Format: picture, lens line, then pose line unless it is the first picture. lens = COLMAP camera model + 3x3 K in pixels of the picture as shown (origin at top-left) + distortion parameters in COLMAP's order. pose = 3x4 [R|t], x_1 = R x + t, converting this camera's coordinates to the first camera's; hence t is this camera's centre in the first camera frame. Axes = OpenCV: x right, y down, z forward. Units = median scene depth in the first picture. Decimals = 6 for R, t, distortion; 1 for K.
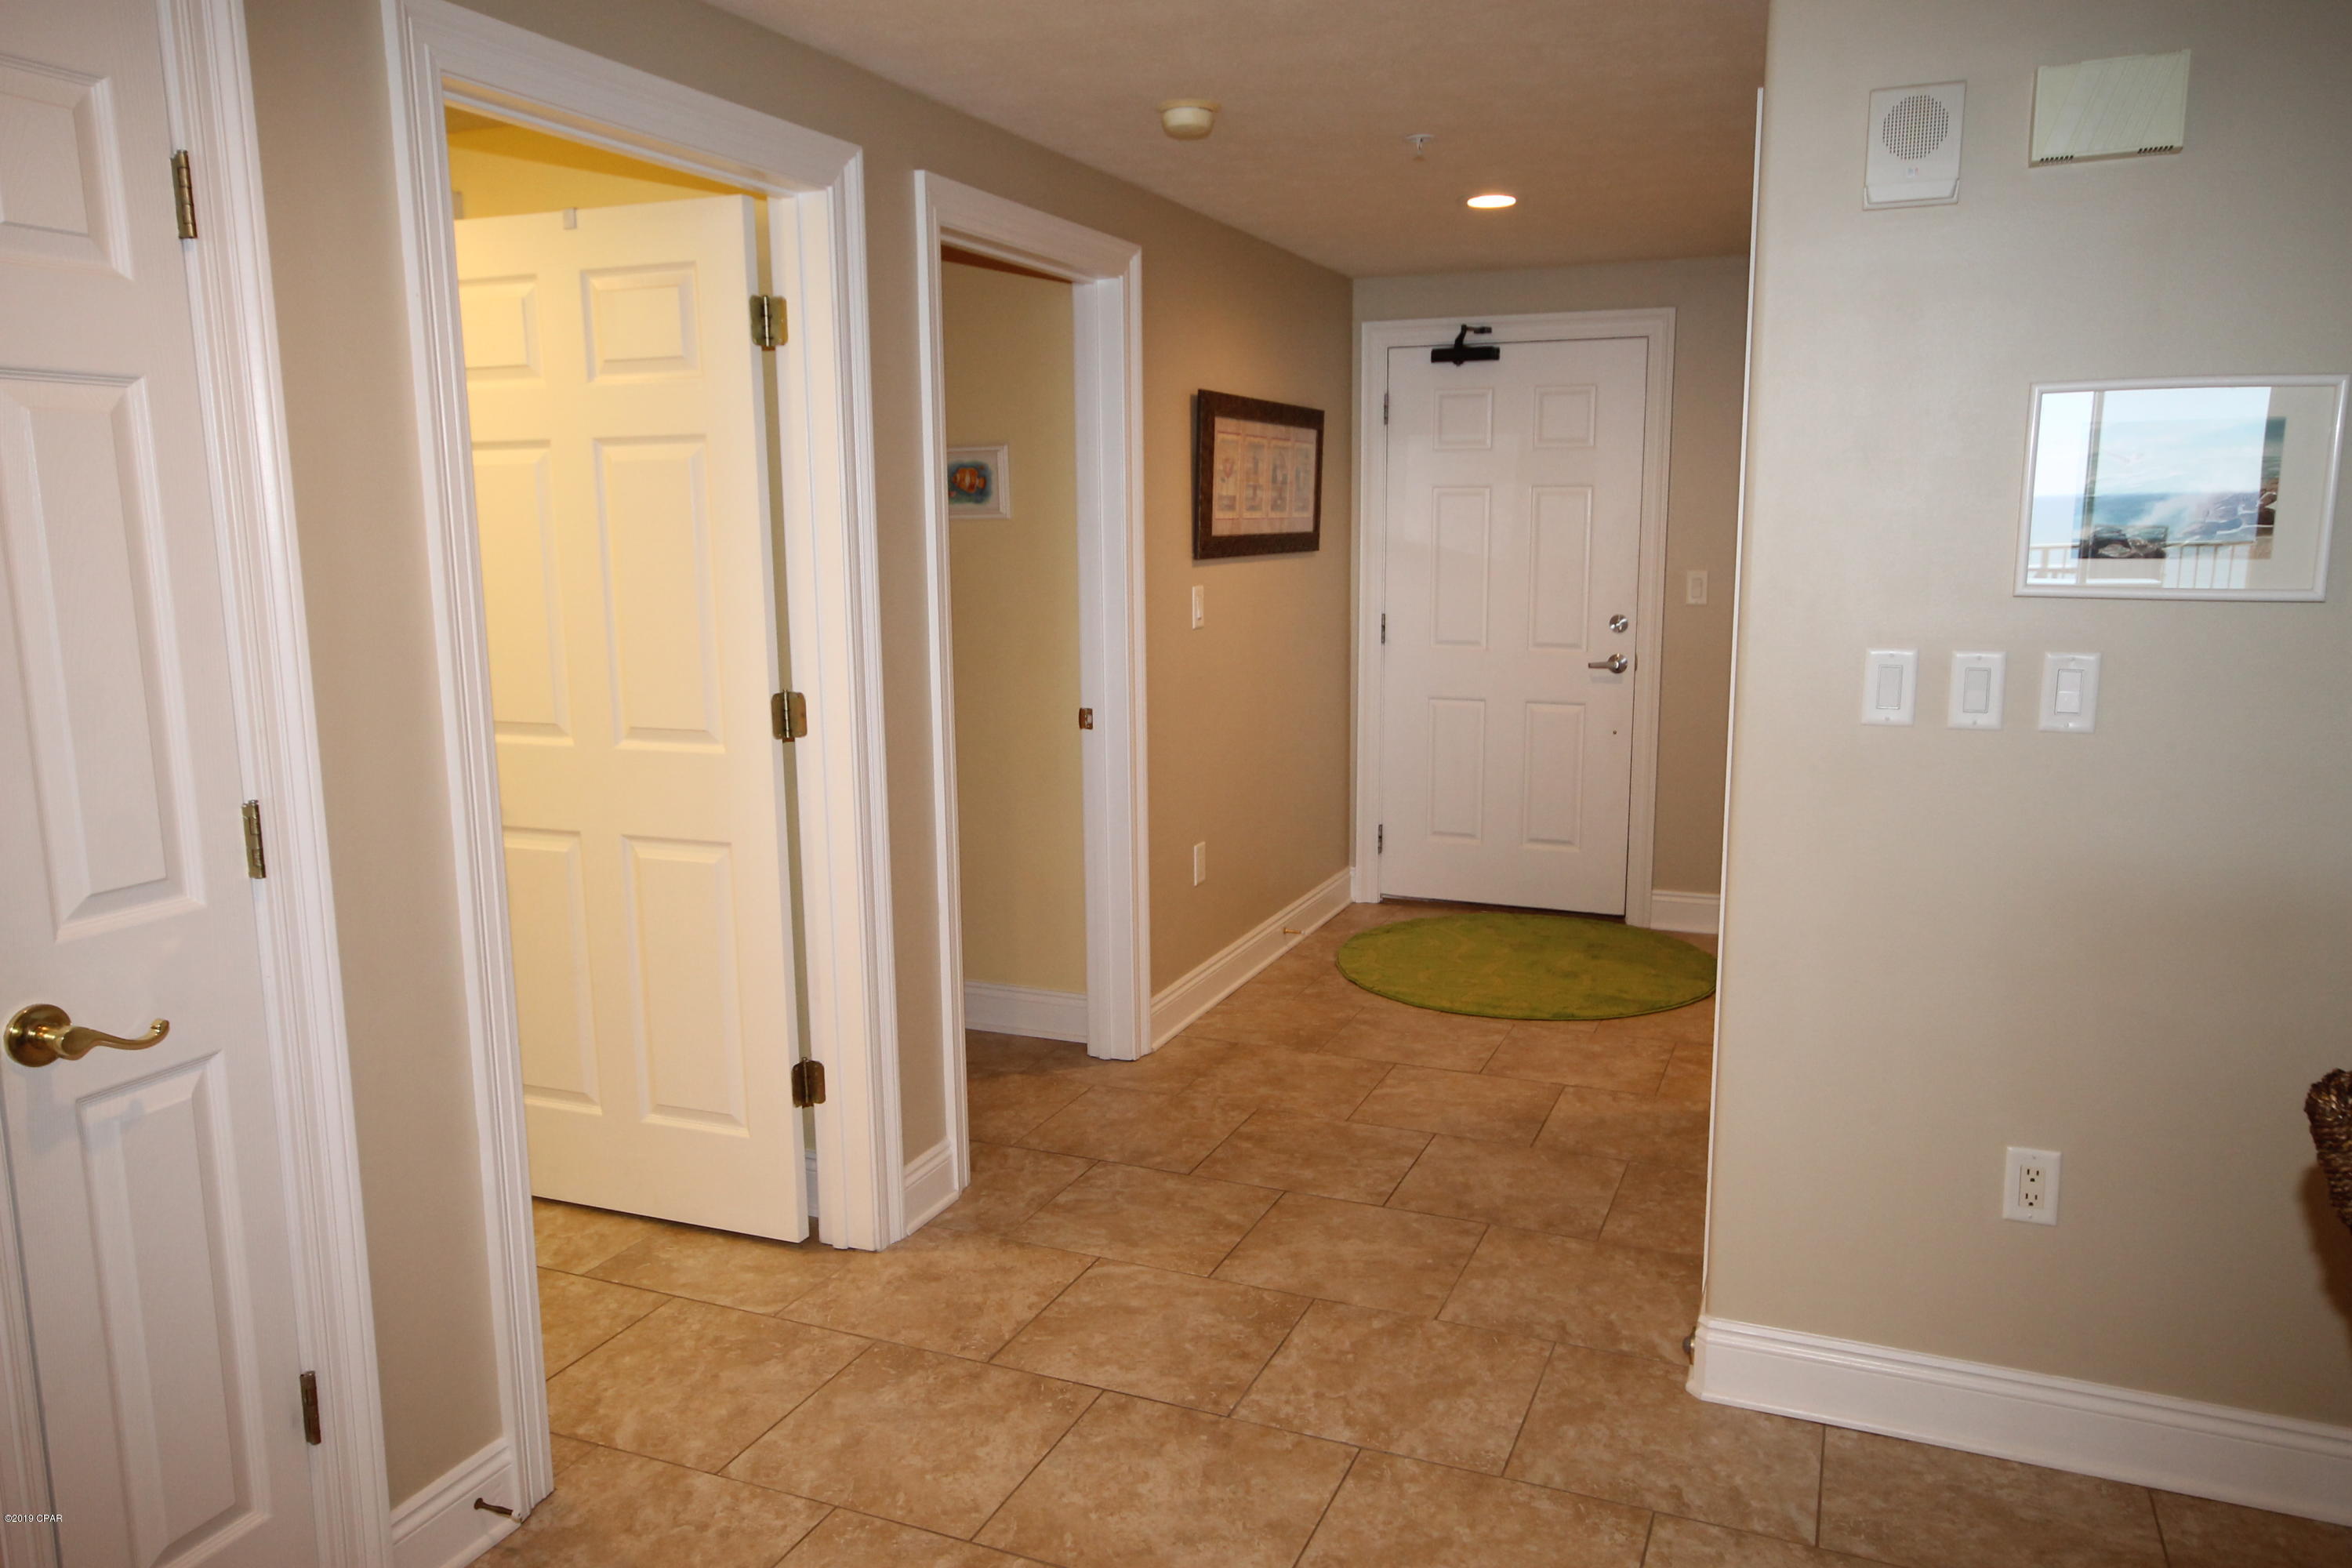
lens RADIAL K [[1650.6, 0, 1194.1], [0, 1650.6, 789.3], [0, 0, 1]] dist [0.001342, 0.029412]
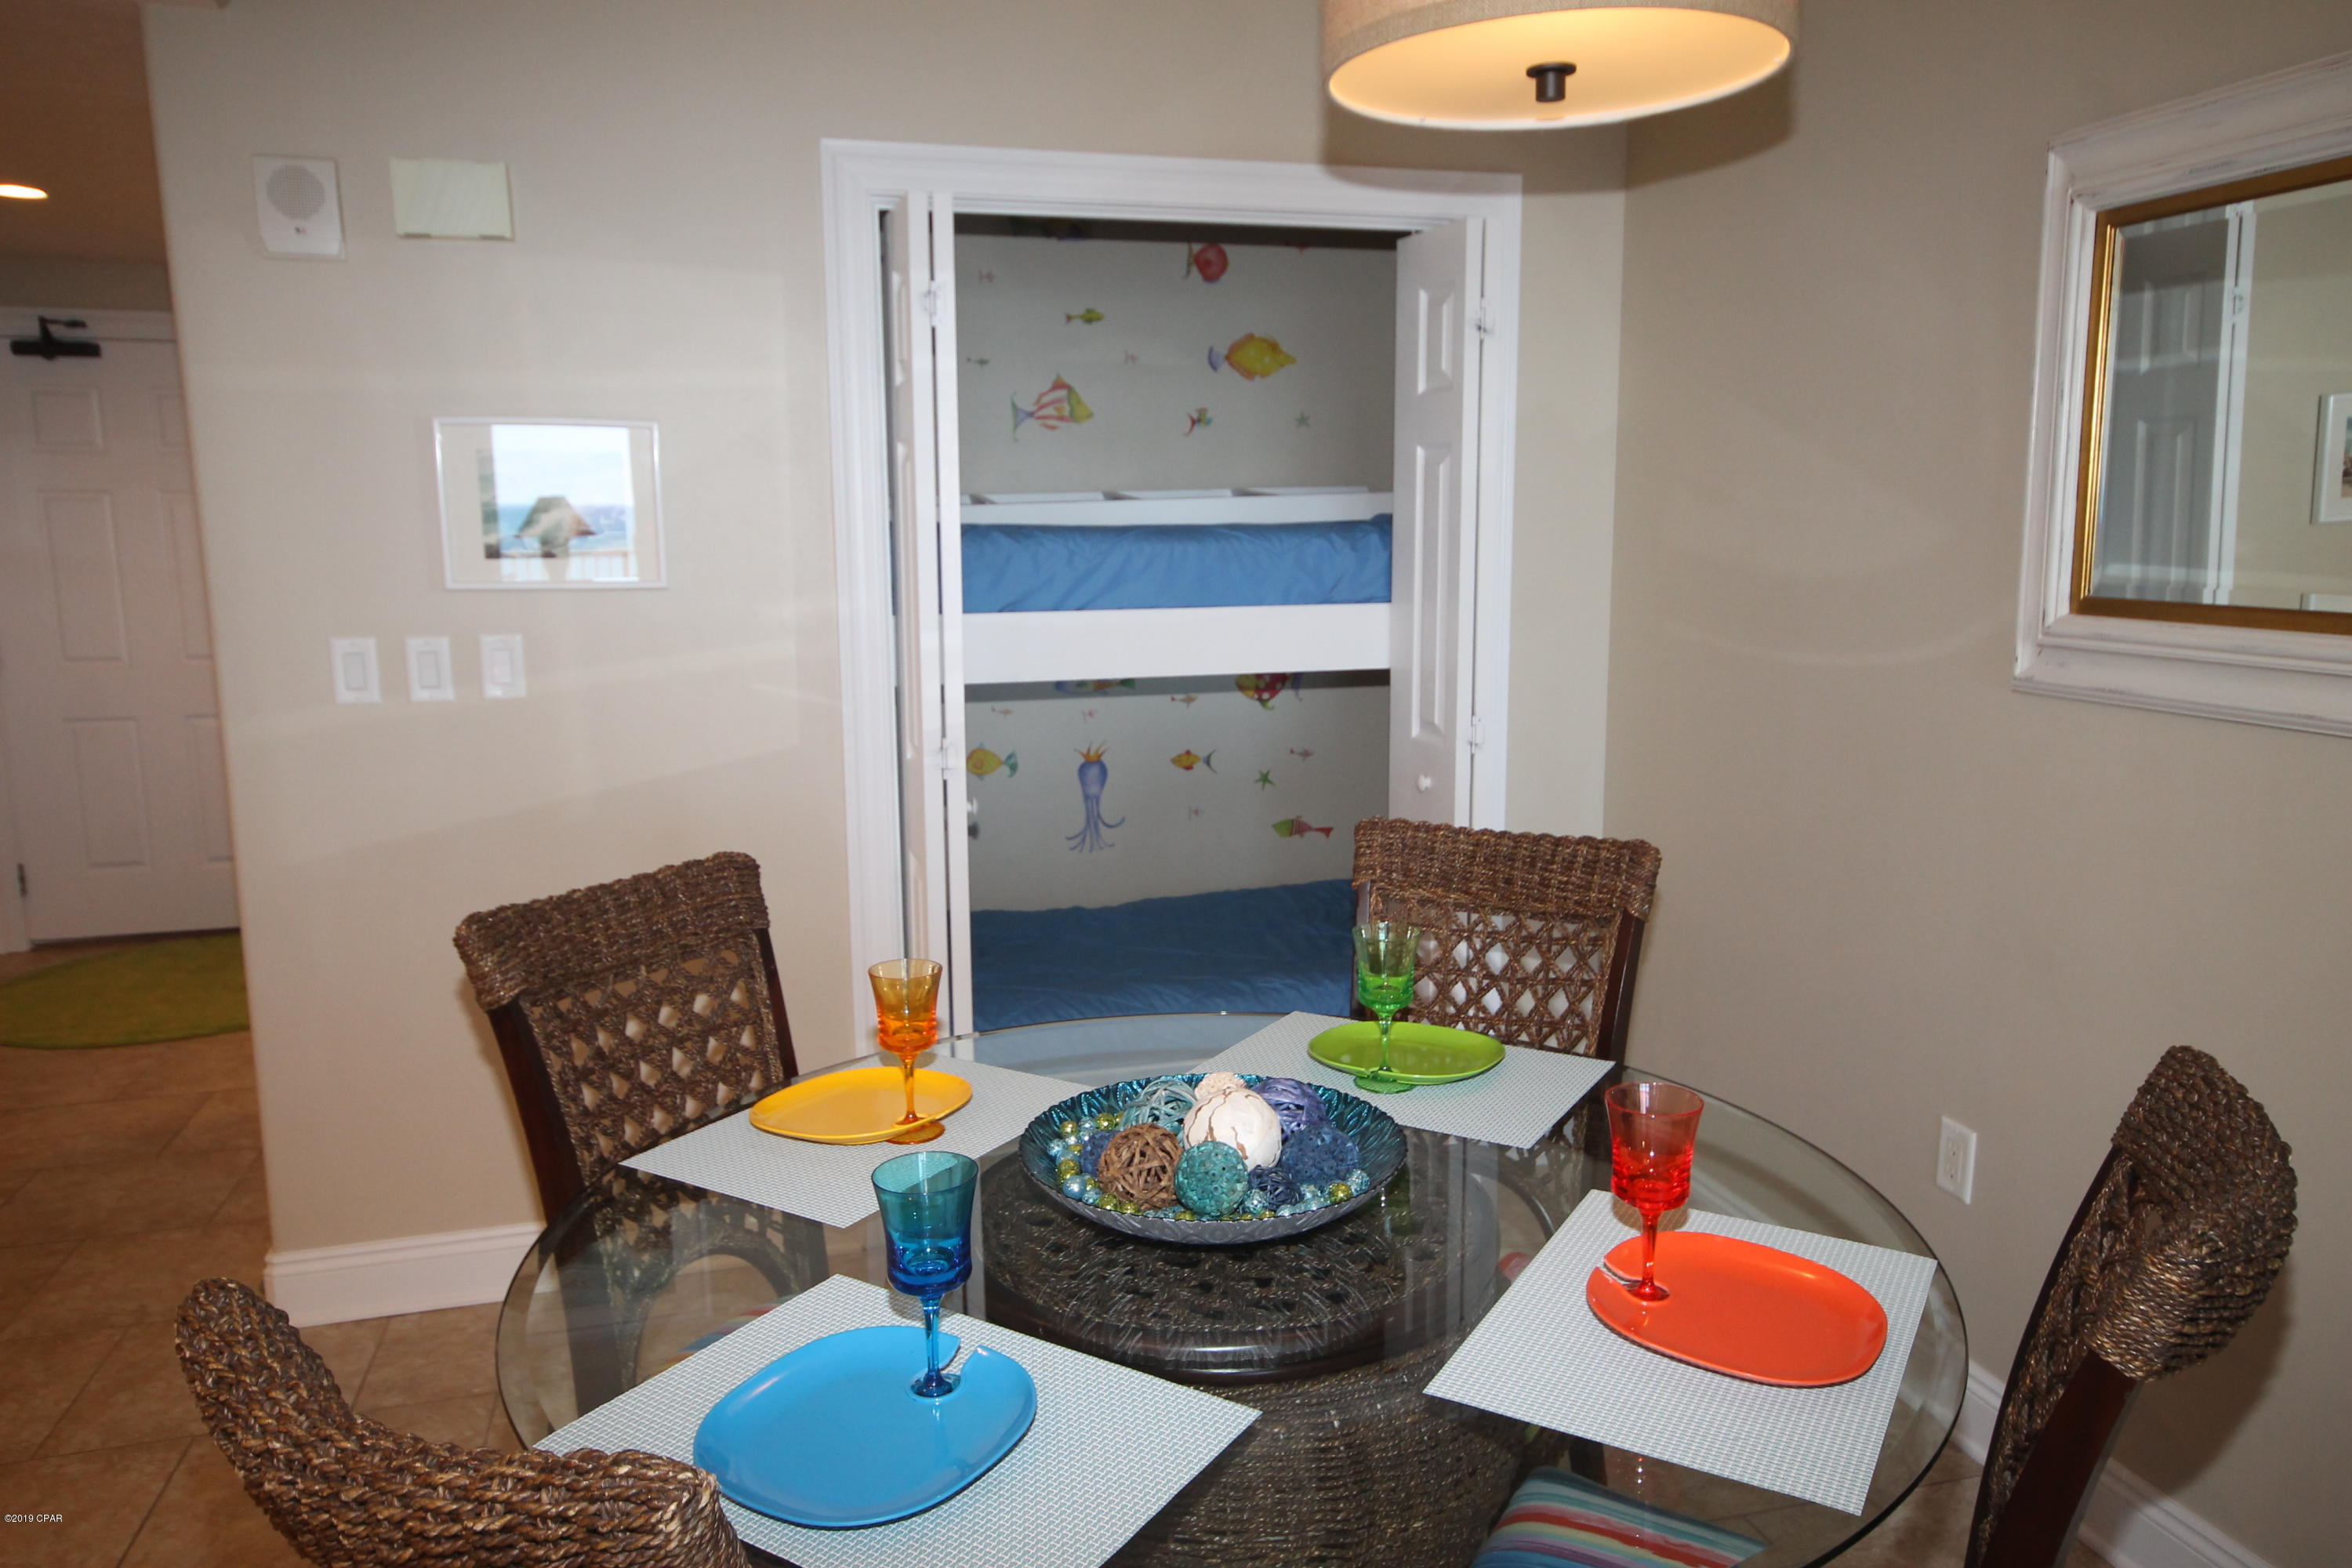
lens RADIAL K [[1650.6, 0, 1194.1], [0, 1650.6, 789.3], [0, 0, 1]] dist [0.001342, 0.029412]
pose [[0.786303, -0.098494, 0.609940, 0.098906], [0.101526, 0.994390, 0.029692, 0.027678], [-0.609442, 0.038578, 0.791891, -0.167578]]
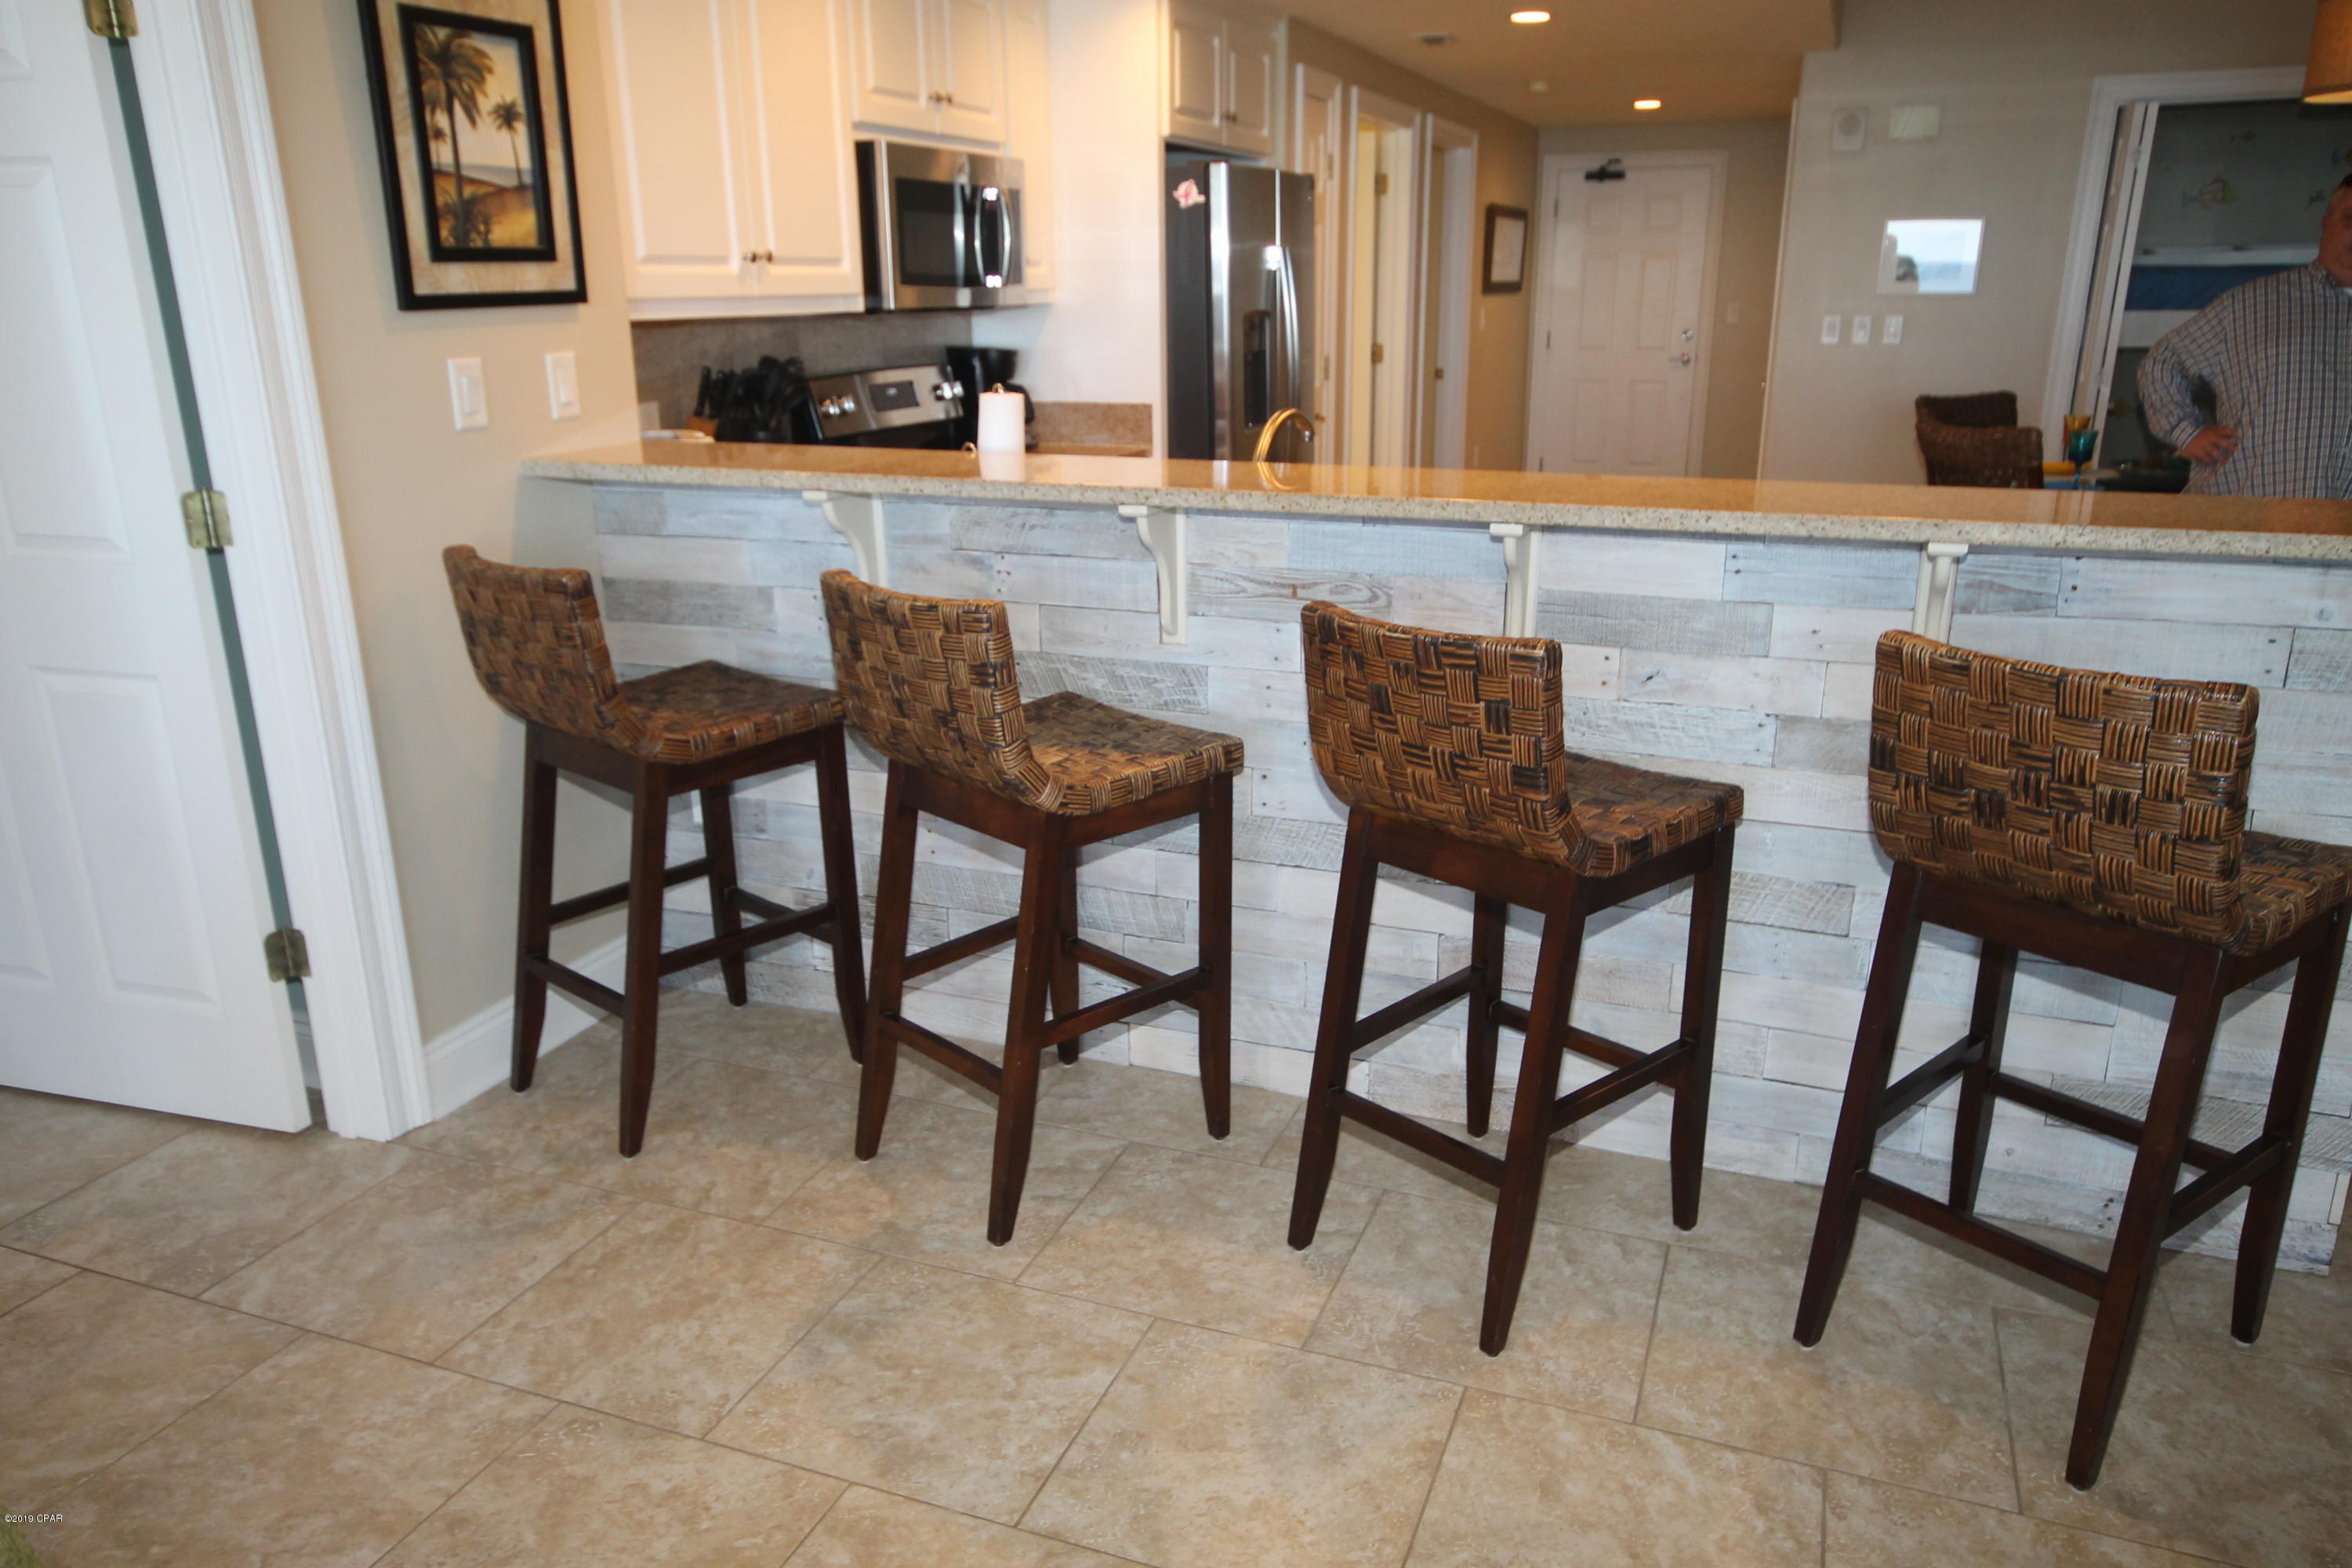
lens RADIAL K [[1650.6, 0, 1194.1], [0, 1650.6, 789.3], [0, 0, 1]] dist [0.001342, 0.029412]
pose [[0.999706, -0.004324, 0.023873, -0.430117], [0.001127, 0.991203, 0.132346, 0.199352], [-0.024235, -0.132280, 0.990916, -1.093704]]
